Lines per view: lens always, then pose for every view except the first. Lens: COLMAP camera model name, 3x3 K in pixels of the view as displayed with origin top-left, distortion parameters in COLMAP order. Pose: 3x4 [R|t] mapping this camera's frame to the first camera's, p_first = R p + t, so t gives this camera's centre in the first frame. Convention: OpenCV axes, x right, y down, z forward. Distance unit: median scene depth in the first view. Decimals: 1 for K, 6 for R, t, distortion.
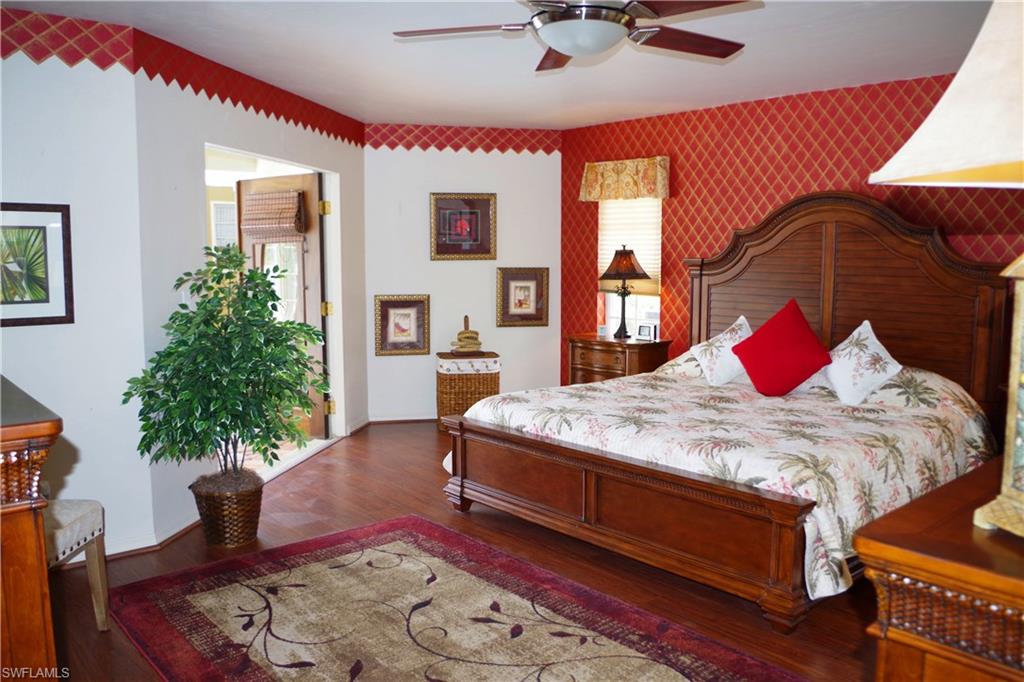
lens RADIAL K [[804.8, 0, 504.0], [0, 804.8, 336.9], [0, 0, 1]] dist [-0.082746, 0.007919]
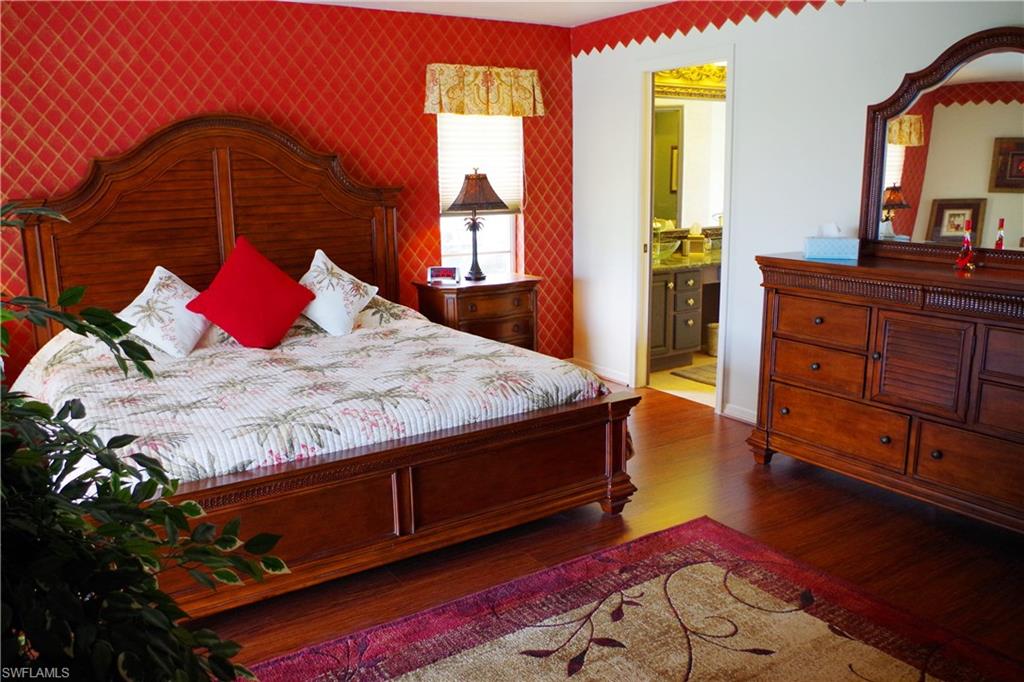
lens RADIAL K [[827.3, 0, 513.1], [0, 827.3, 285.5], [0, 0, 1]] dist [-0.040812, 0.001234]
pose [[0.140949, -0.138116, 0.980335, -0.579731], [0.131359, 0.984075, 0.119757, -0.076776], [-0.981264, 0.111896, 0.156847, 0.695618]]
